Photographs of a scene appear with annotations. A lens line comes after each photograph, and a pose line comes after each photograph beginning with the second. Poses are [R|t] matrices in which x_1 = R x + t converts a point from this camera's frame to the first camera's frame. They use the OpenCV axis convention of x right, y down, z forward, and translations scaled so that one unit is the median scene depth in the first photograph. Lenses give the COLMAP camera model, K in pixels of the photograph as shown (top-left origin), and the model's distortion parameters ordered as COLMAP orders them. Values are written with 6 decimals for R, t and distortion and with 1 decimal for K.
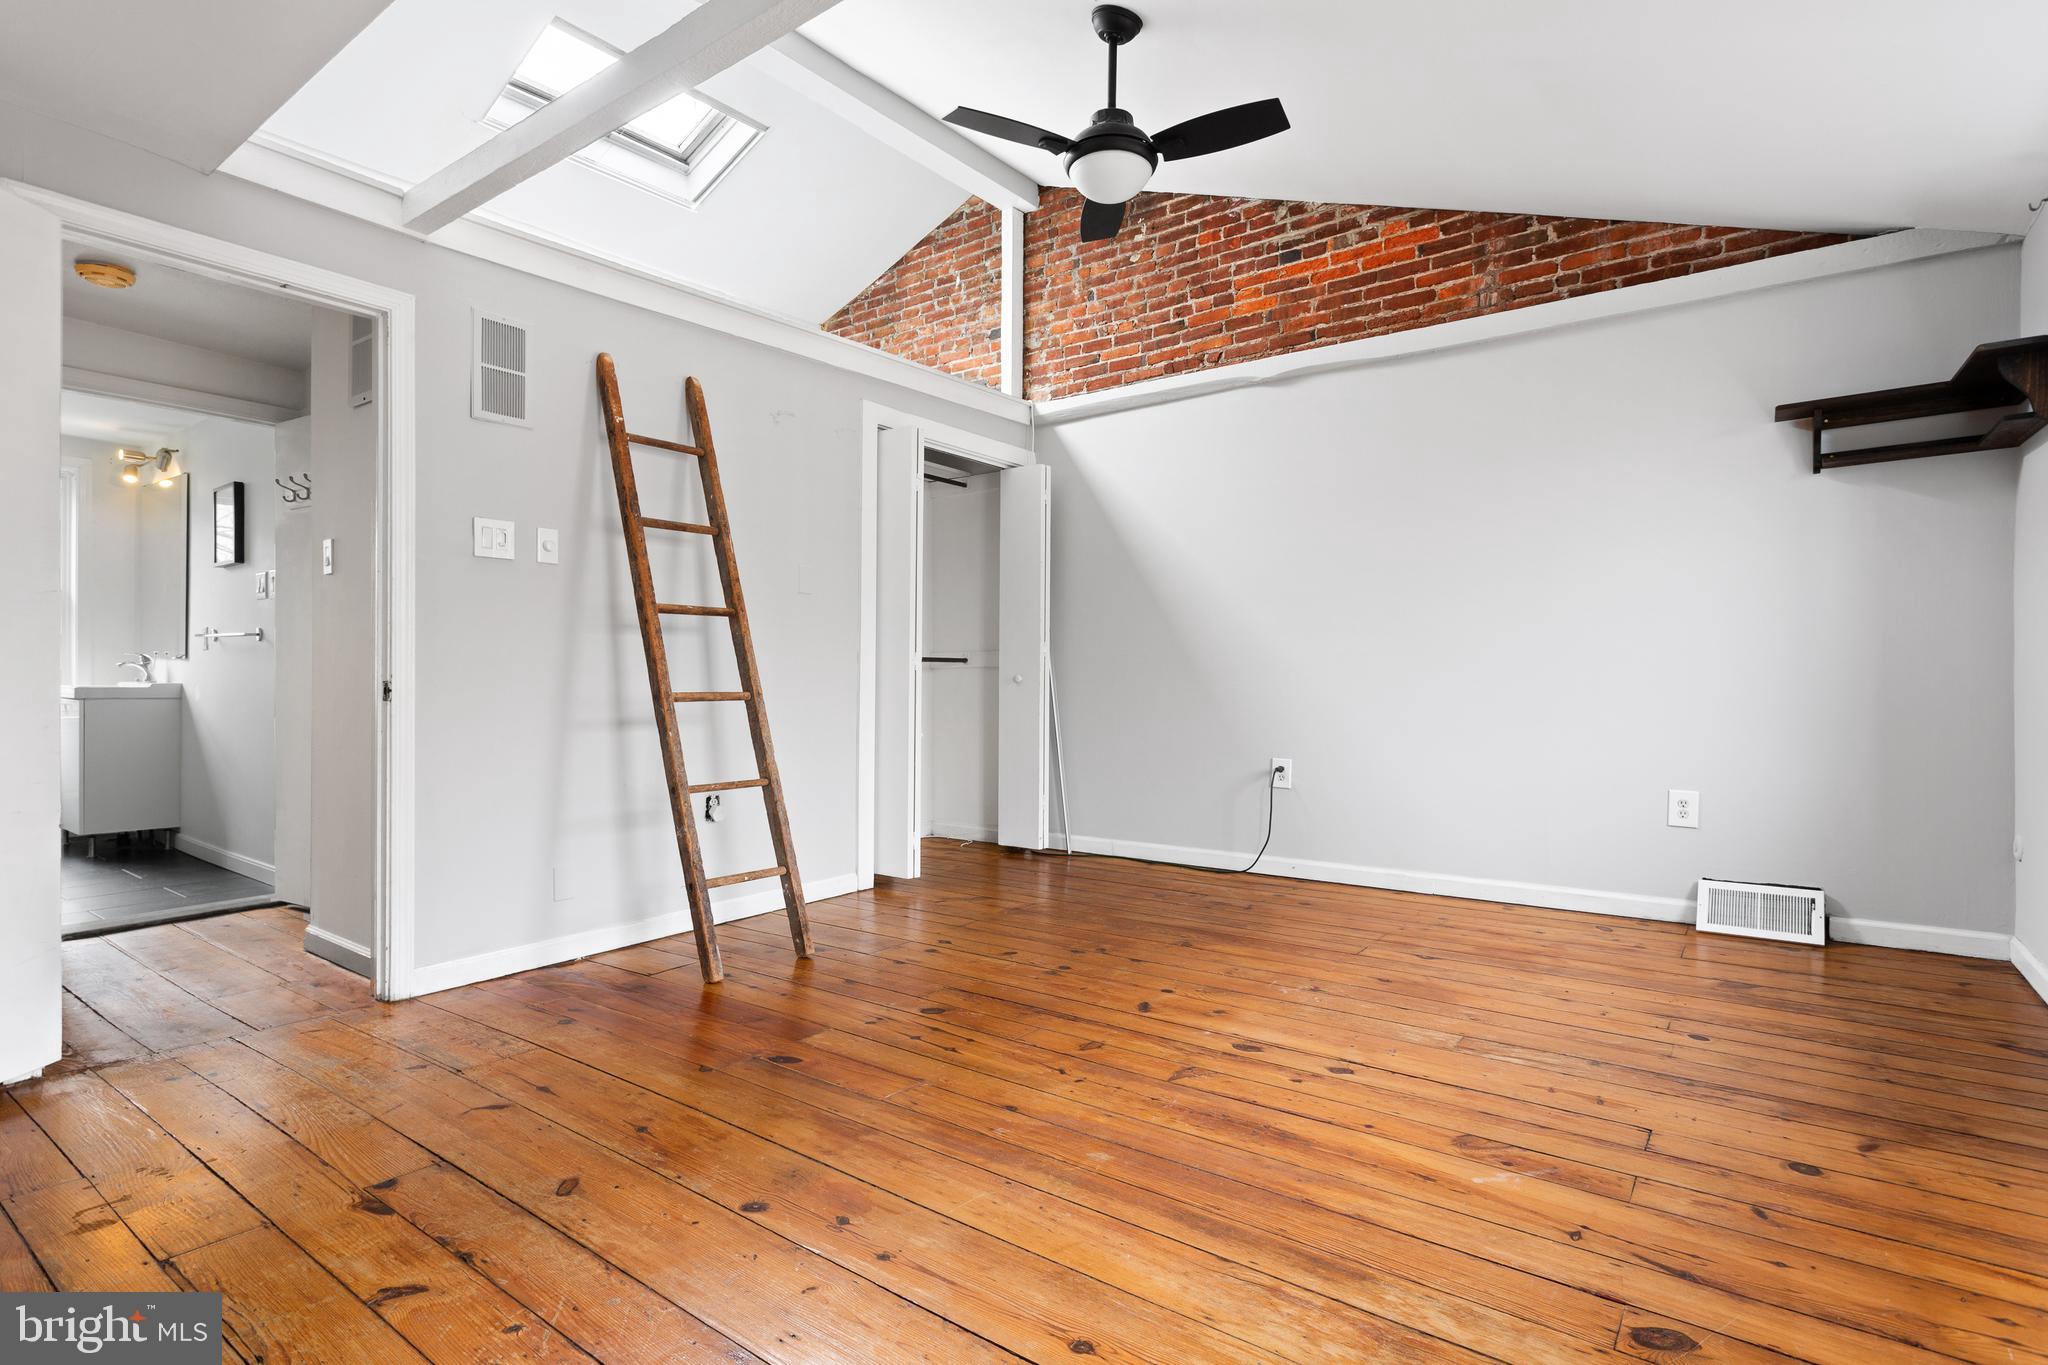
lens RADIAL K [[1071.6, 0, 1049.0], [0, 1071.6, 673.0], [0, 0, 1]] dist [-0.017504, 0.001982]
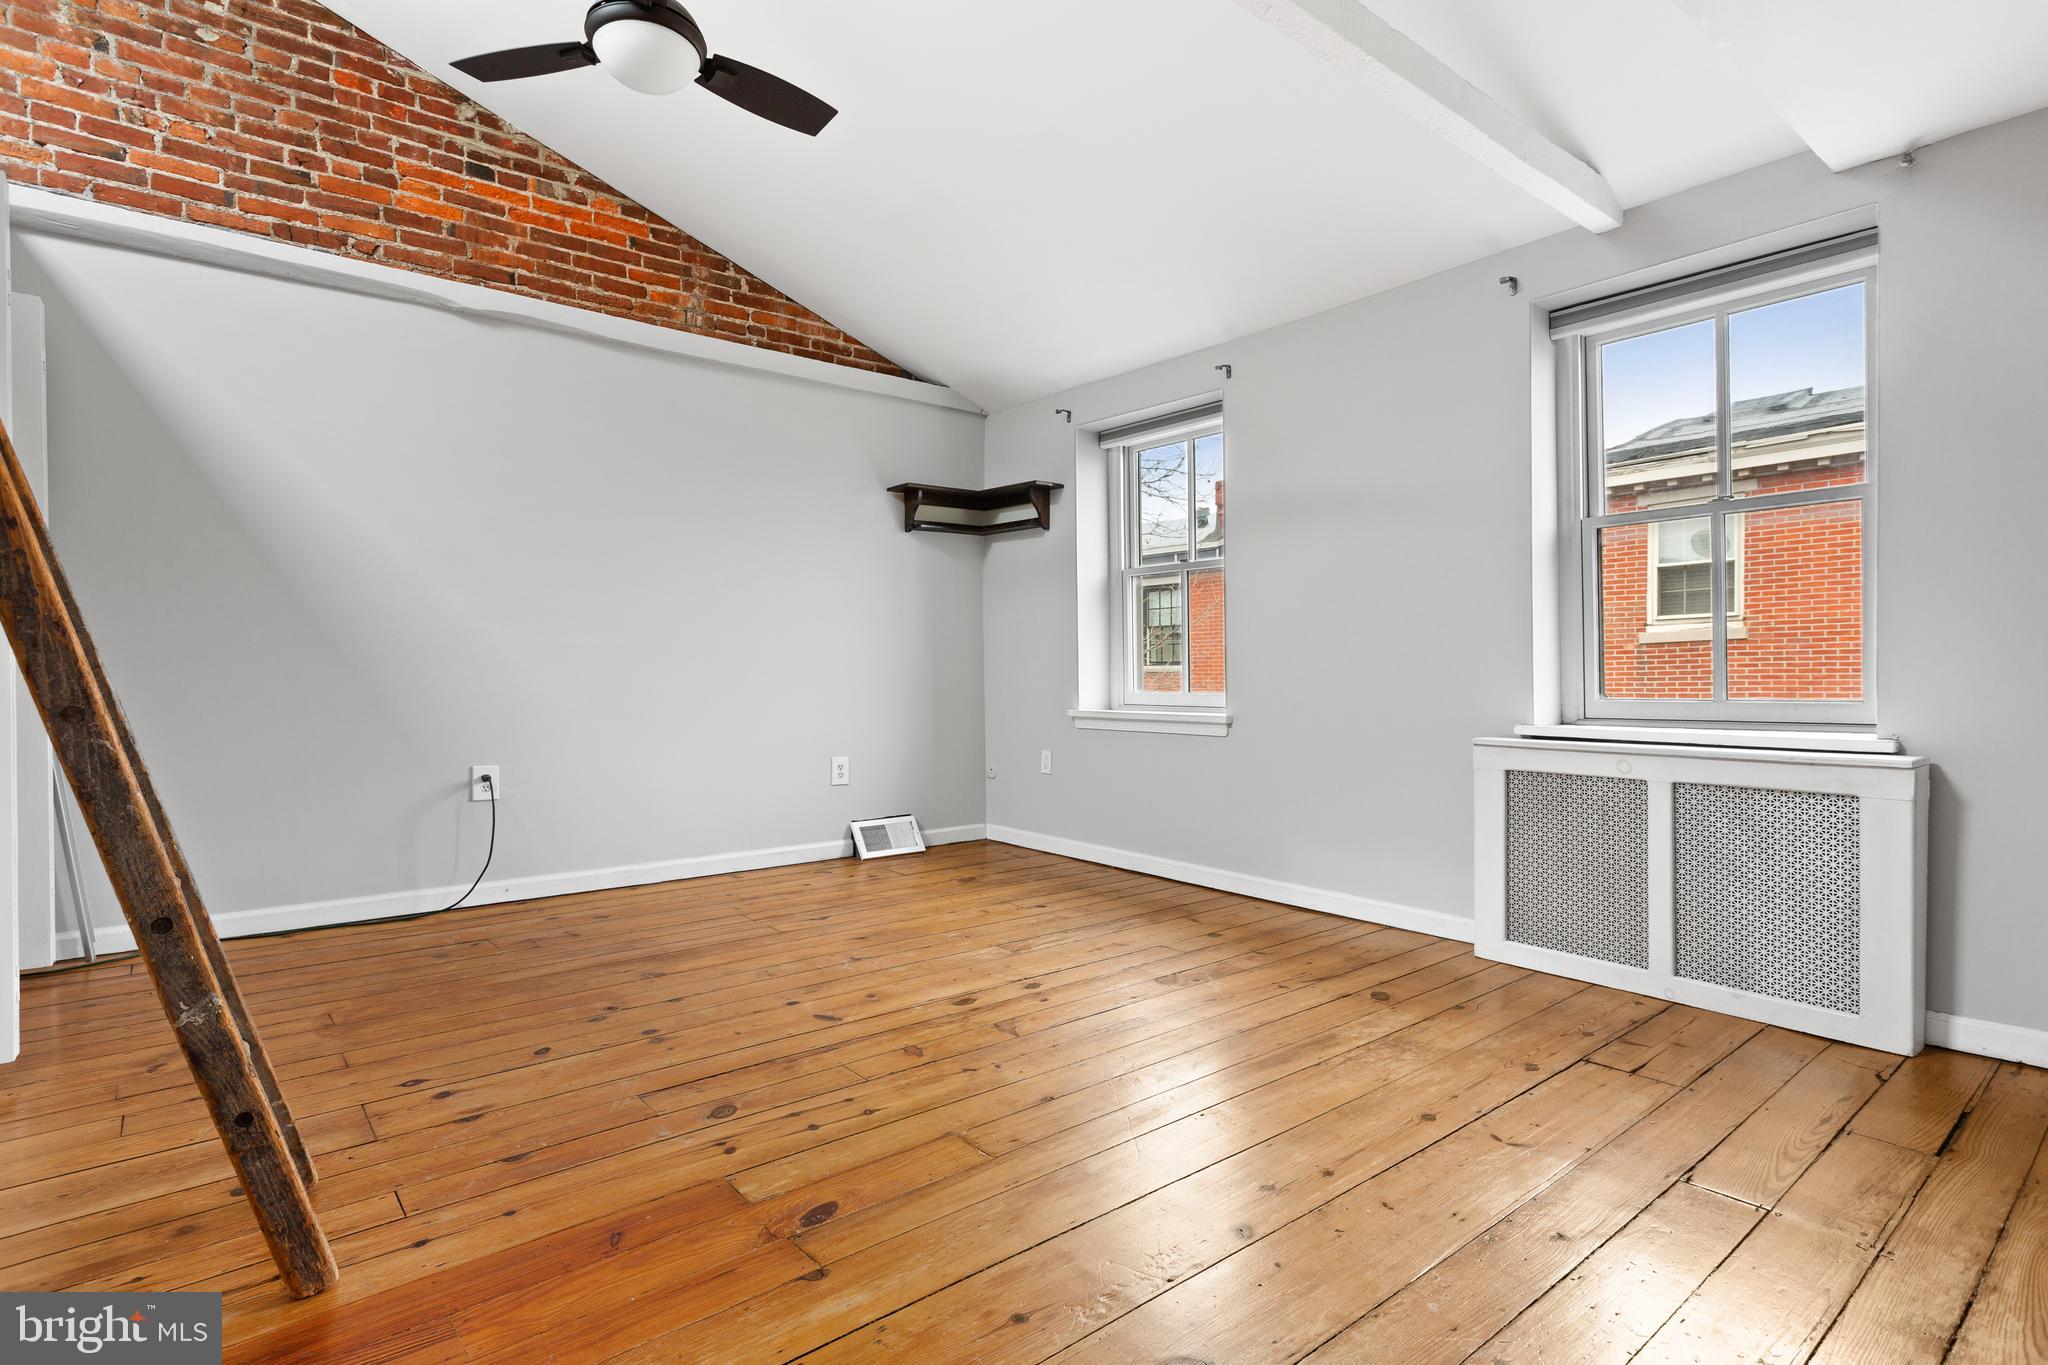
lens RADIAL K [[1026.0, 0, 1048.4], [0, 1026.0, 672.6], [0, 0, 1]] dist [0.003868, 0.000547]
pose [[0.210592, 0.001381, 0.977573, -0.715876], [-0.006561, 0.999978, 0.000000, 0.004990], [-0.977552, -0.006414, 0.210596, 0.584307]]
